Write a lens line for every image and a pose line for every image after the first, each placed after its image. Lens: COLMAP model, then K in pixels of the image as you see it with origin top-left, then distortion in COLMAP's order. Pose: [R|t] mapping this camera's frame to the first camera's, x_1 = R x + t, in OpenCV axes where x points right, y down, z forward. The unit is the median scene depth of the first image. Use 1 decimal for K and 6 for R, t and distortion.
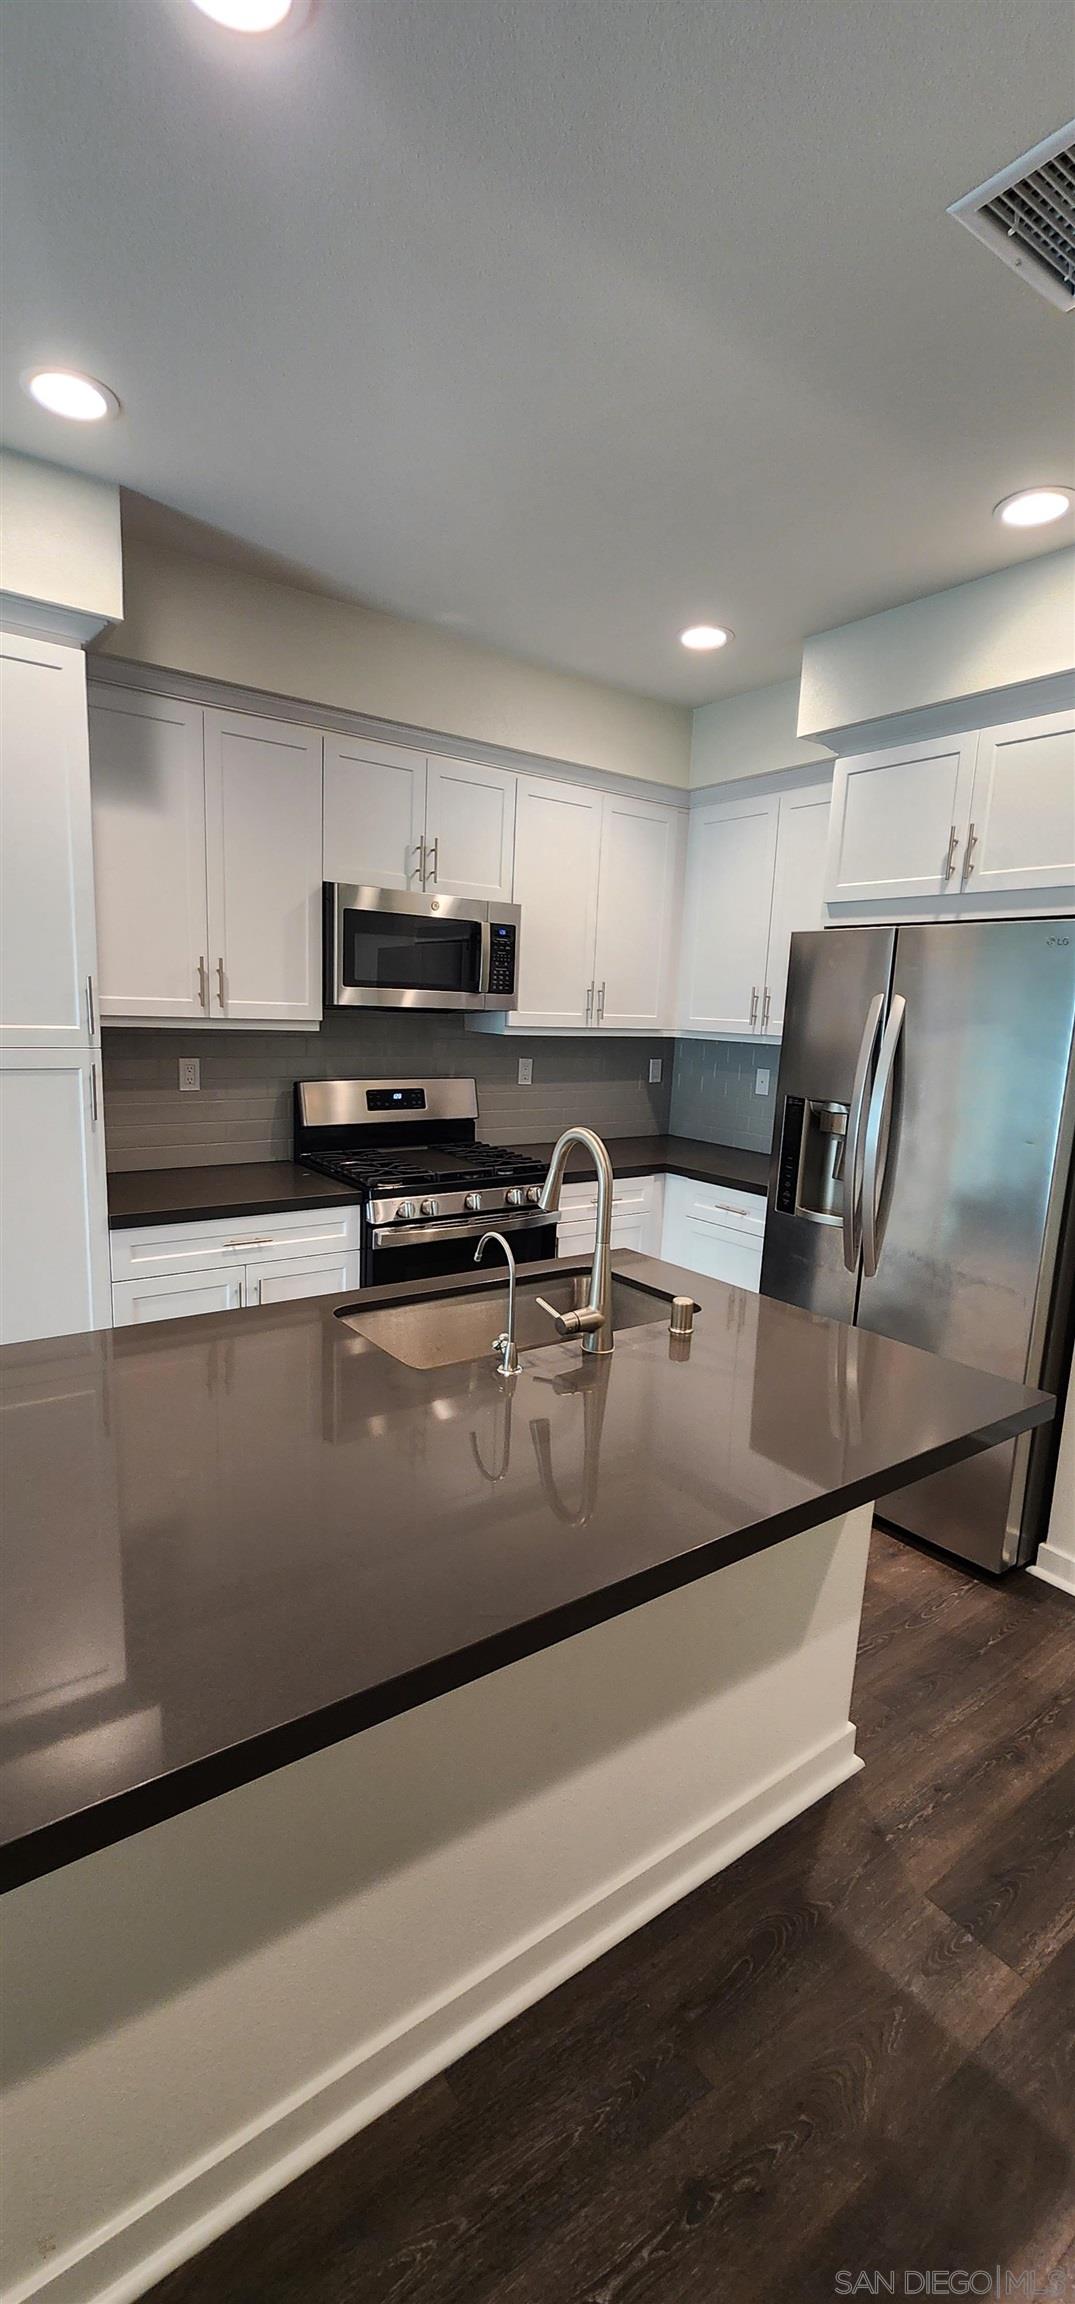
lens RADIAL K [[948.0, 0, 538.8], [0, 948.0, 1170.3], [0, 0, 1]] dist [-0.004183, -0.000134]
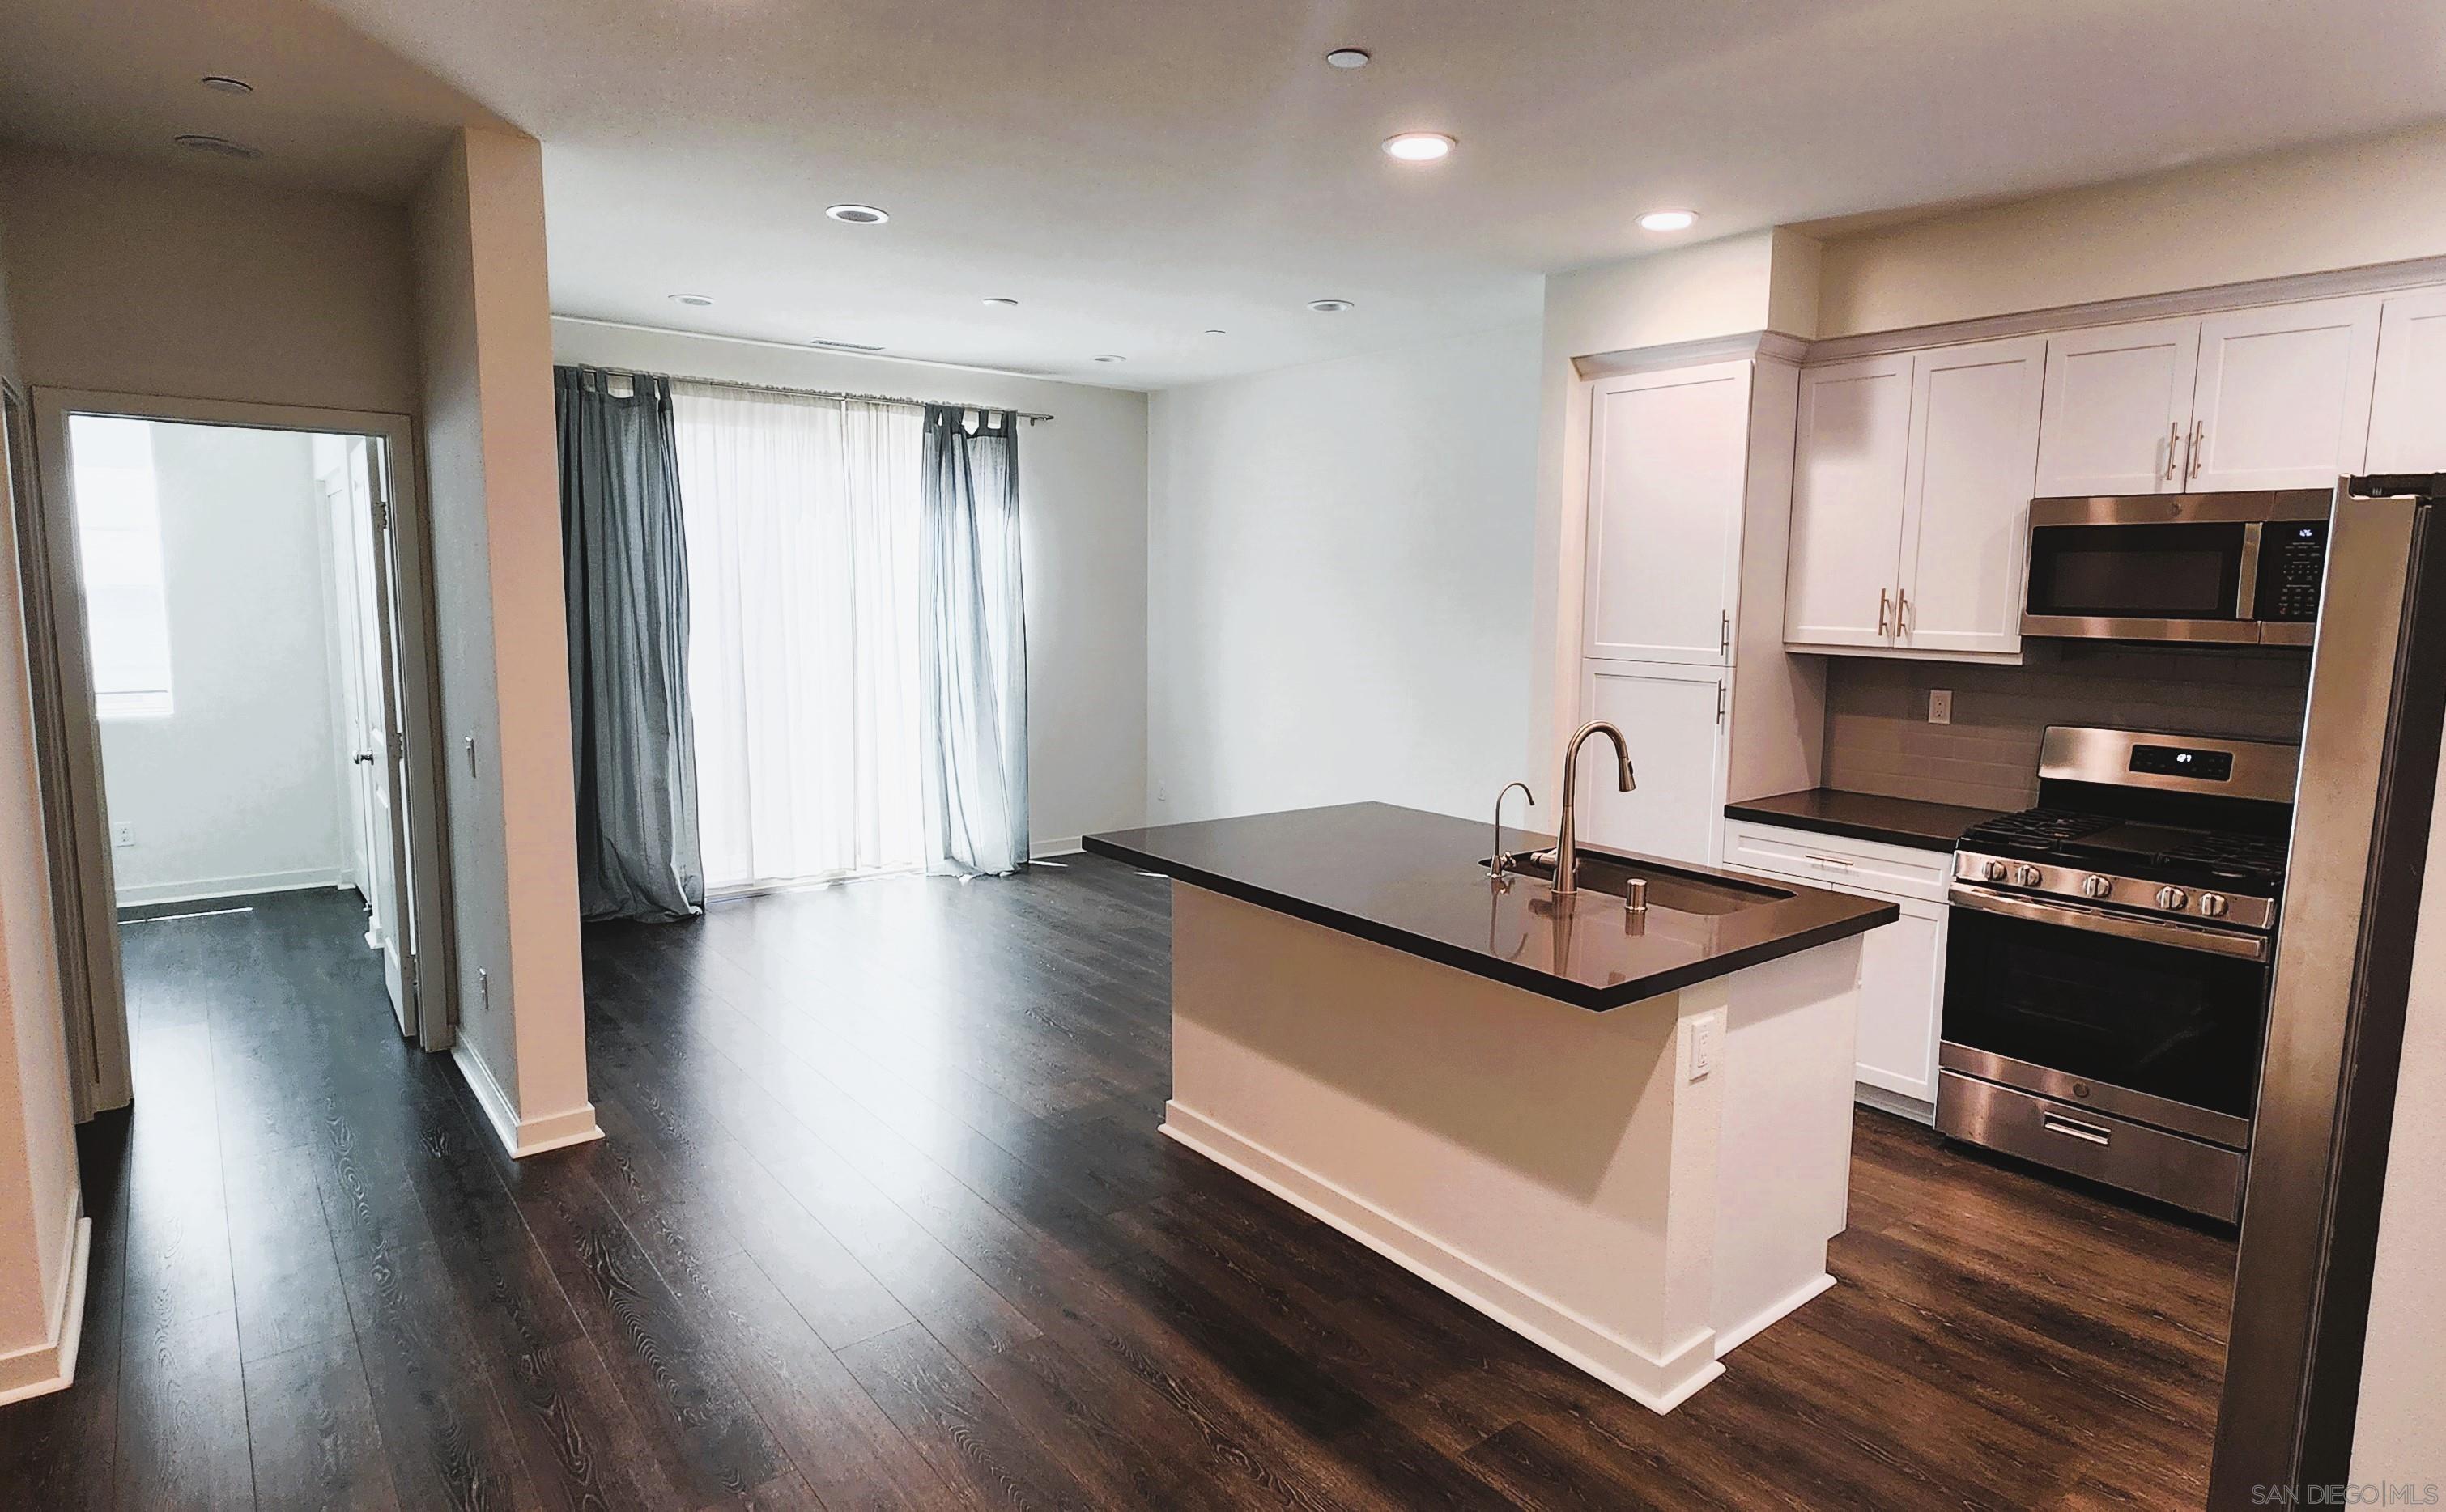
lens RADIAL K [[1334.7, 0, 1227.8], [0, 1334.7, 743.6], [0, 0, 1]] dist [0.000700, 0.000231]
pose [[0.024870, 0.084073, -0.996149, 0.998229], [-0.183732, 0.979868, 0.078112, -0.037533], [0.982662, 0.181082, 0.039817, 0.241980]]
